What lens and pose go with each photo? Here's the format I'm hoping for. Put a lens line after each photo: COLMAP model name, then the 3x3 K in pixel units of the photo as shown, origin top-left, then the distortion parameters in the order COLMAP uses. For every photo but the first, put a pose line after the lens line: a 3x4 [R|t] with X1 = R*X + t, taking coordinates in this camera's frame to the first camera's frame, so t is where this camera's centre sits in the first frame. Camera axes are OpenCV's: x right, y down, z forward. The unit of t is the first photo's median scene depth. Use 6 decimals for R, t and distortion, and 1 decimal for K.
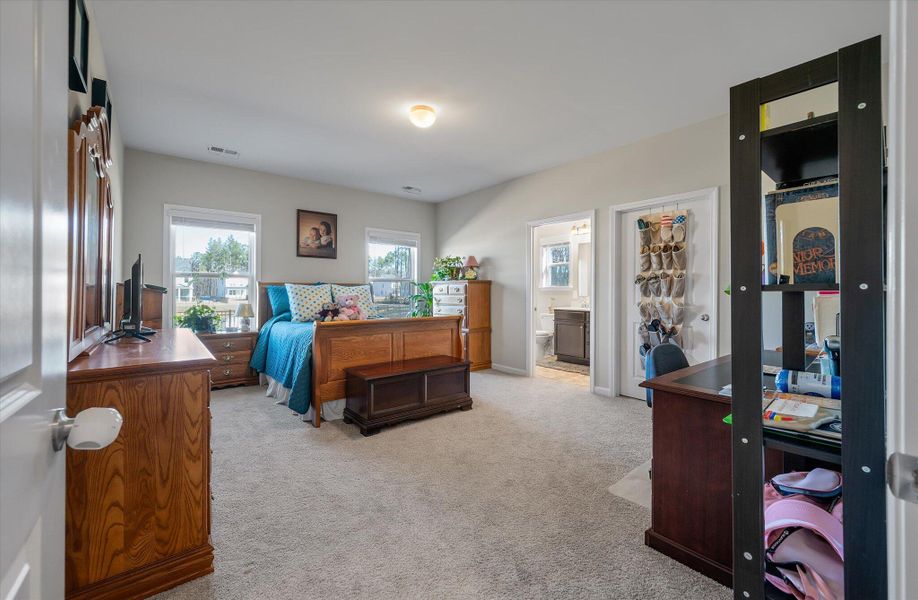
lens RADIAL K [[380.3, 0, 459.4], [0, 380.3, 290.7], [0, 0, 1]] dist [0.000371, -0.000005]
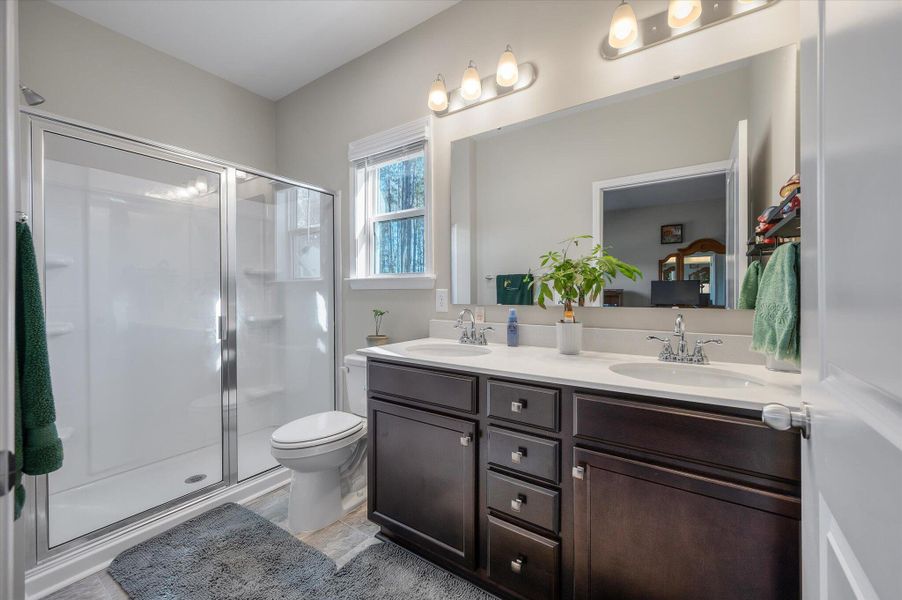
lens RADIAL K [[362.4, 0, 451.7], [0, 362.4, 294.9], [0, 0, 1]] dist [-0.000213, -0.000343]
pose [[0.955370, -0.004904, 0.295372, 0.218676], [0.002066, 0.999949, 0.009920, 0.002263], [-0.295405, -0.008867, 0.955331, 0.695147]]
